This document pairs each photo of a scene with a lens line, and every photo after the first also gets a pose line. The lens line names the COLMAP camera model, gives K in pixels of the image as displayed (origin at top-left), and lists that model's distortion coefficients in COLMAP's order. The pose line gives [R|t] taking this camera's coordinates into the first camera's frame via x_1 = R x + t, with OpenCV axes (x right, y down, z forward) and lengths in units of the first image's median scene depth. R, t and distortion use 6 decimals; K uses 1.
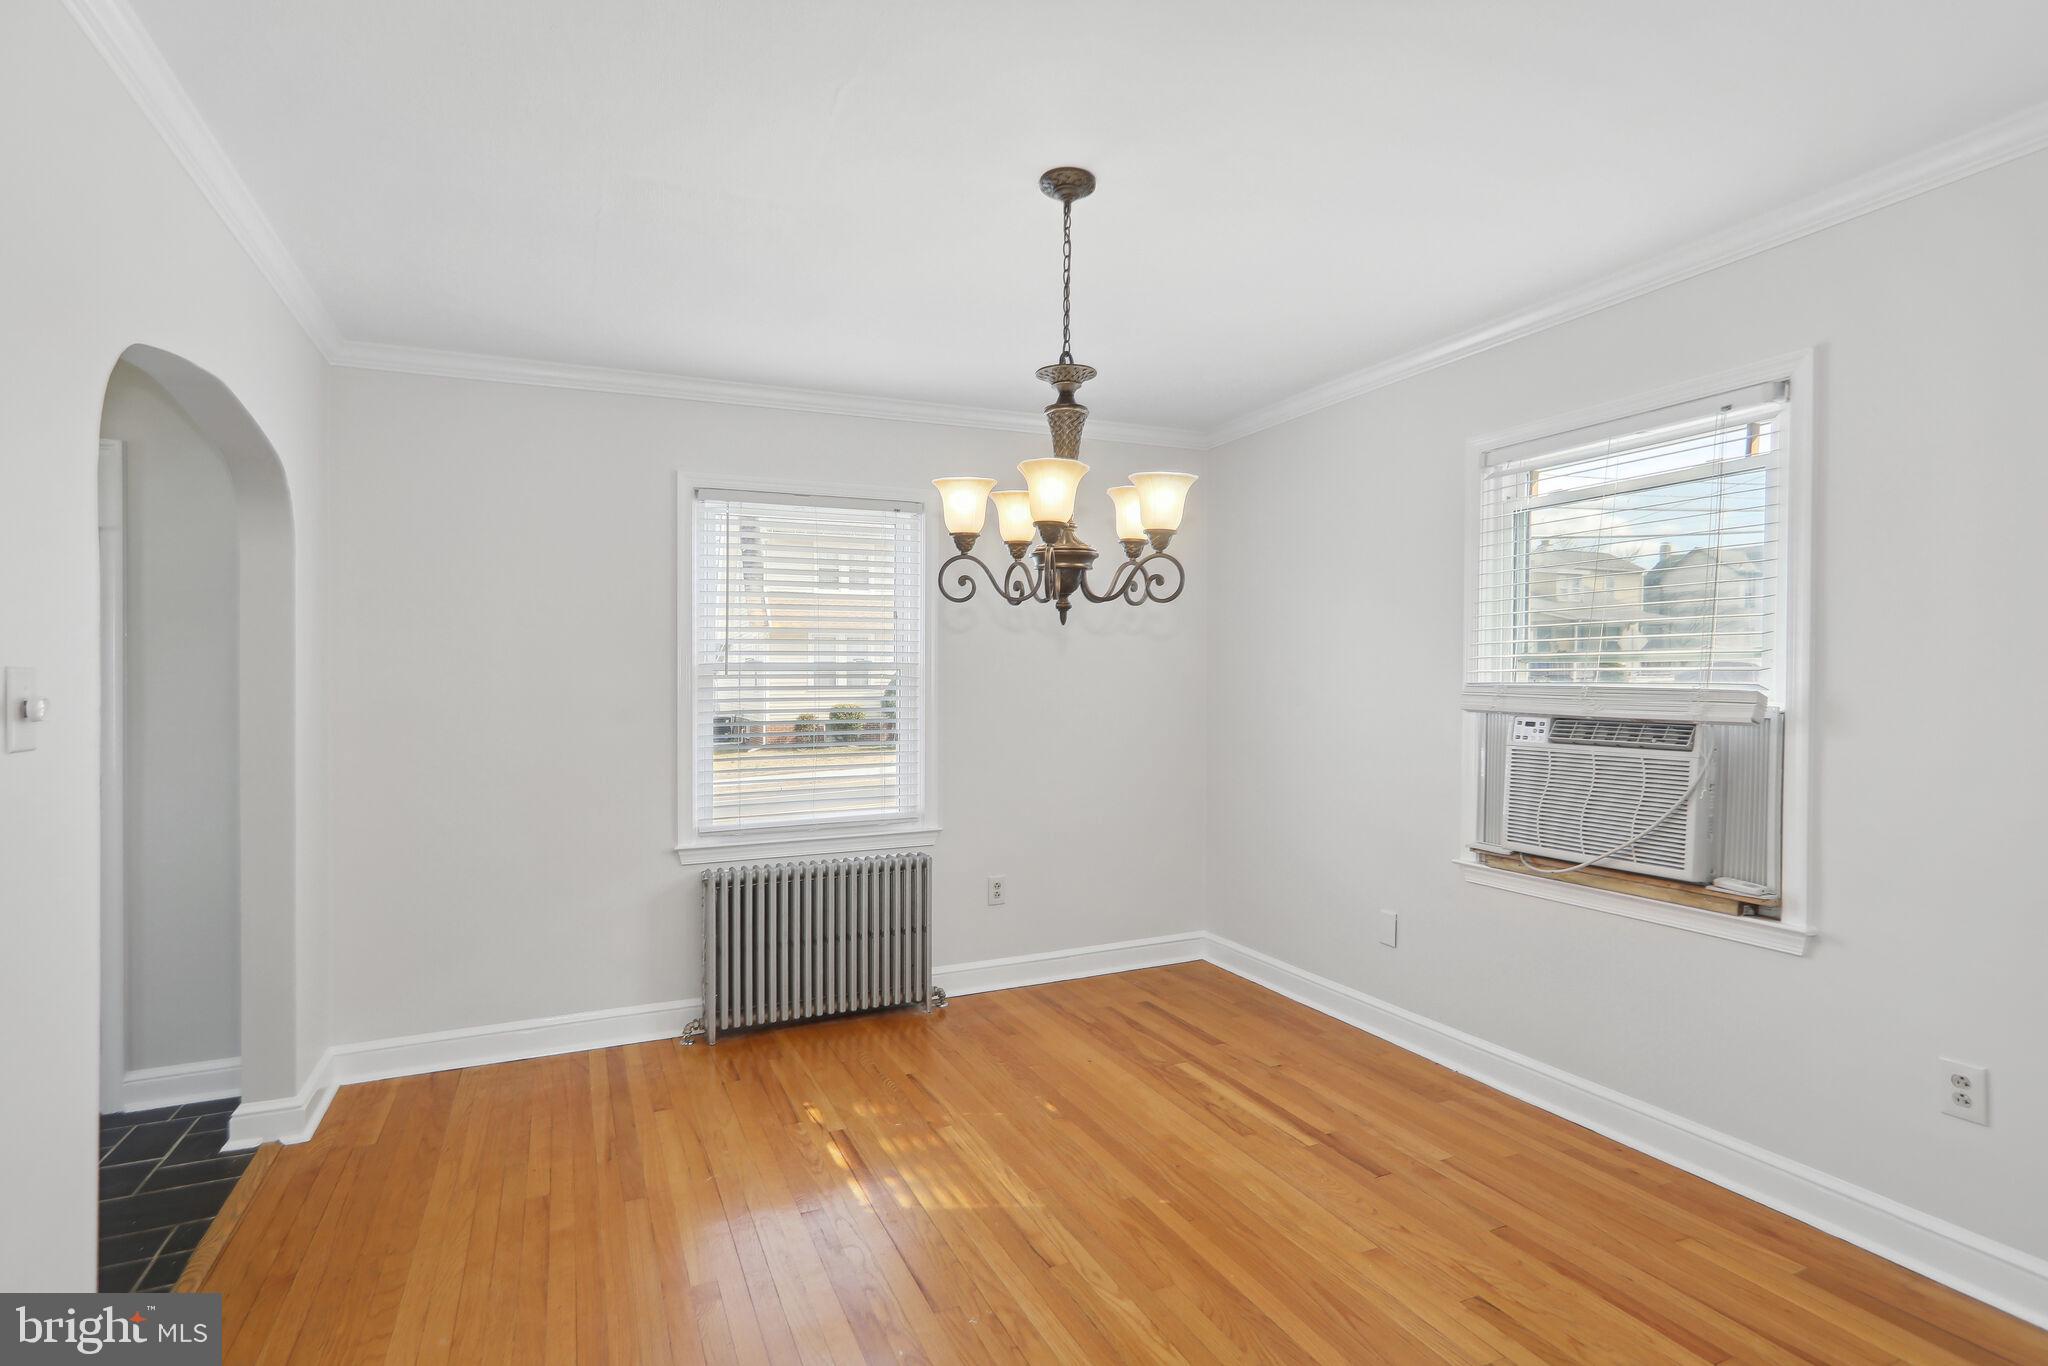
lens RADIAL K [[992.0, 0, 1022.6], [0, 992.0, 674.6], [0, 0, 1]] dist [0.051796, 0.000031]
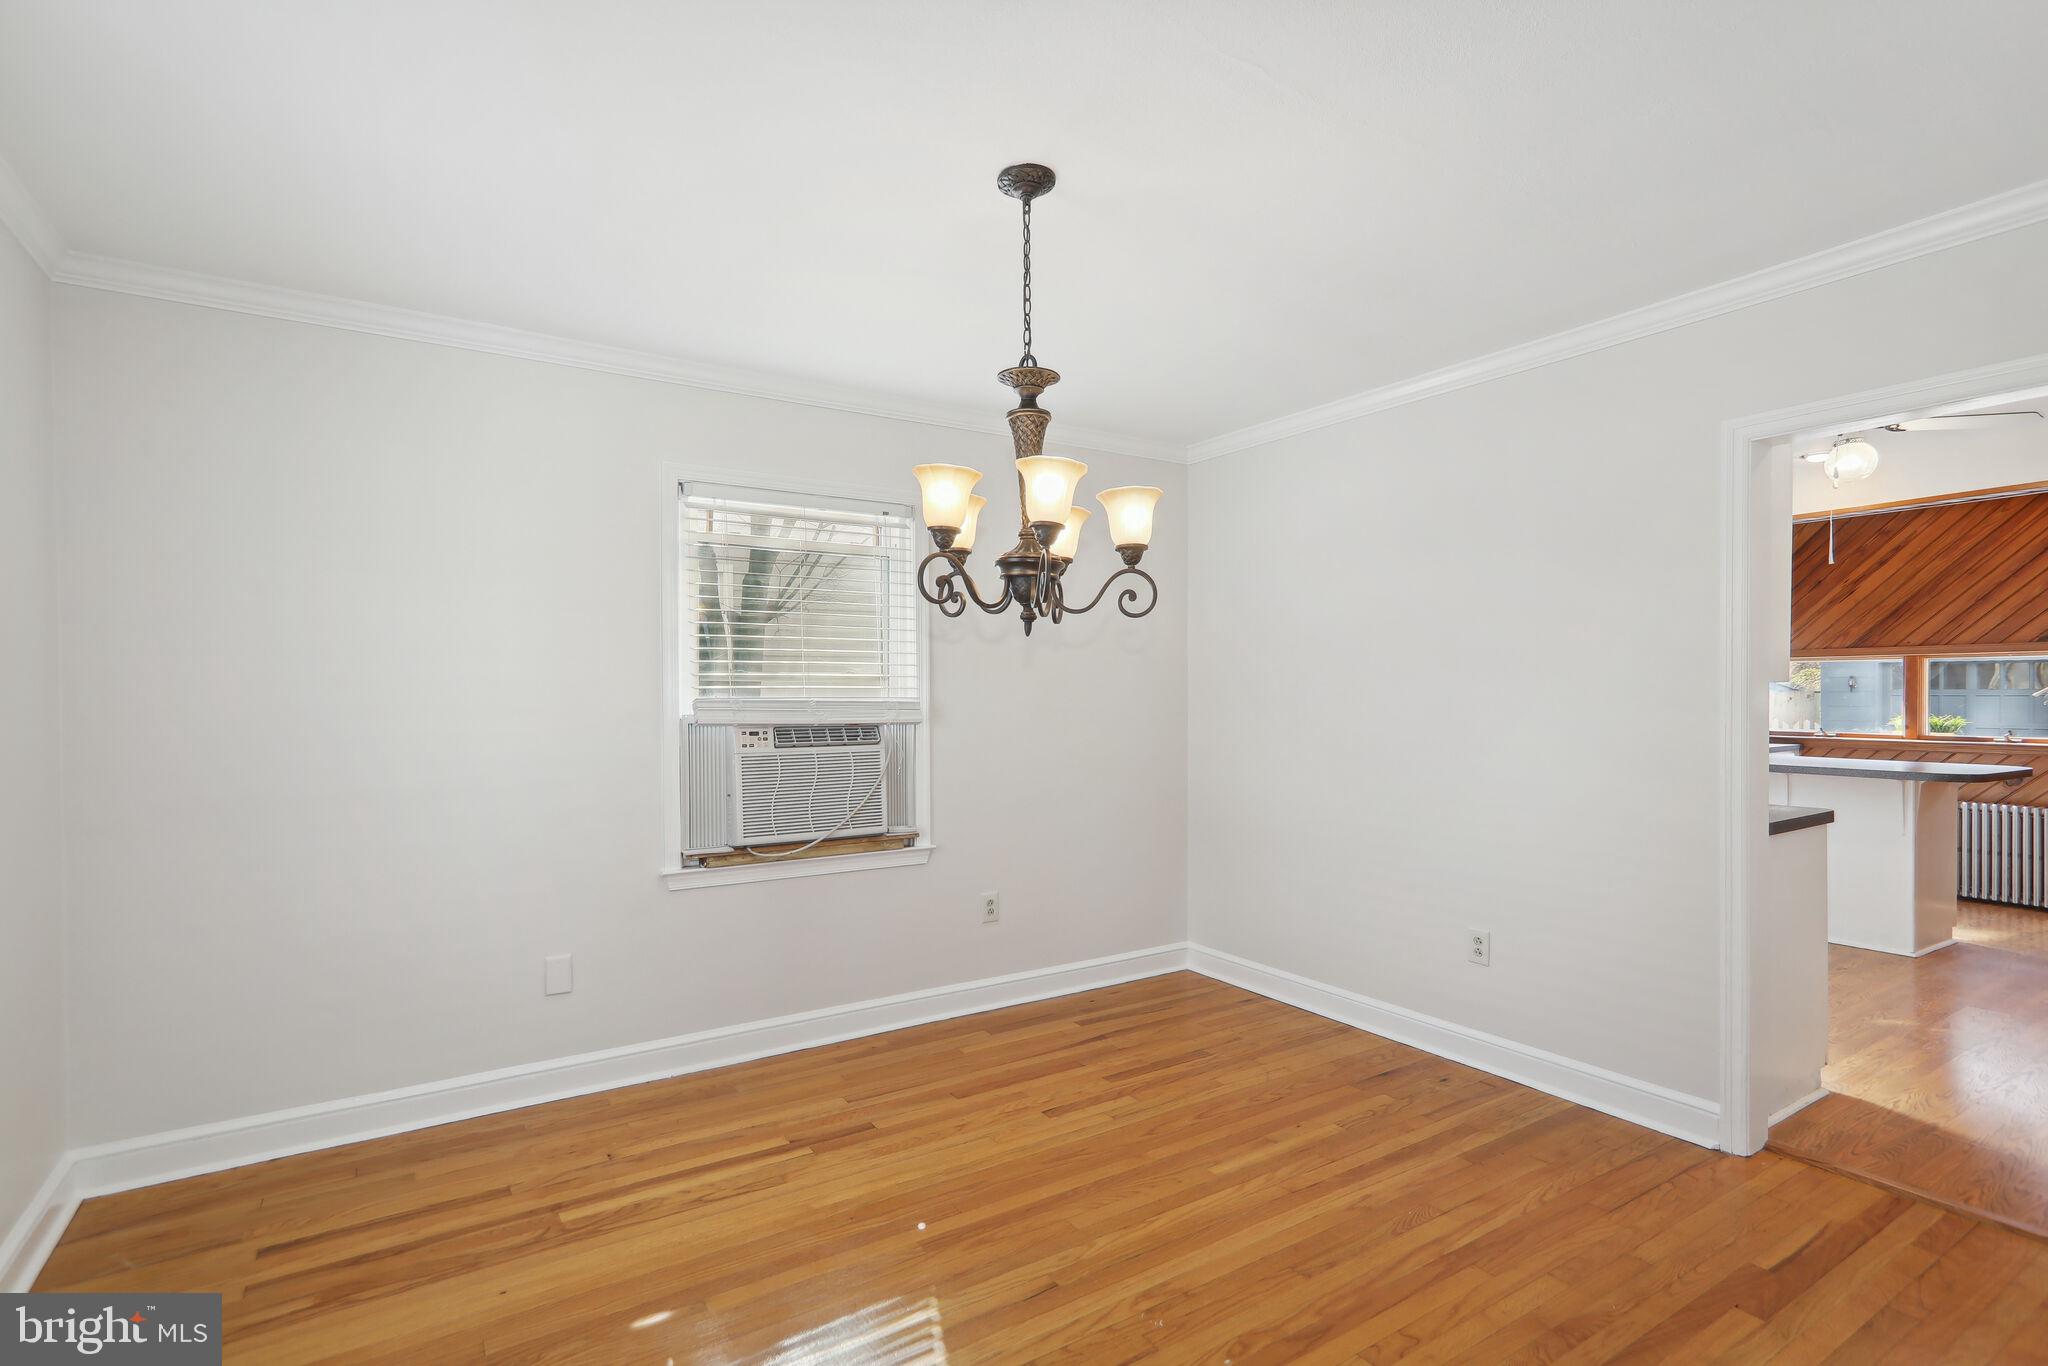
lens RADIAL K [[995.4, 0, 1018.7], [0, 995.4, 723.8], [0, 0, 1]] dist [0.001925, 0.001606]
pose [[-0.128161, -0.012564, 0.991674, -0.754657], [0.007098, 0.999883, 0.013585, 0.027771], [-0.991728, 0.008780, -0.128056, 0.956042]]
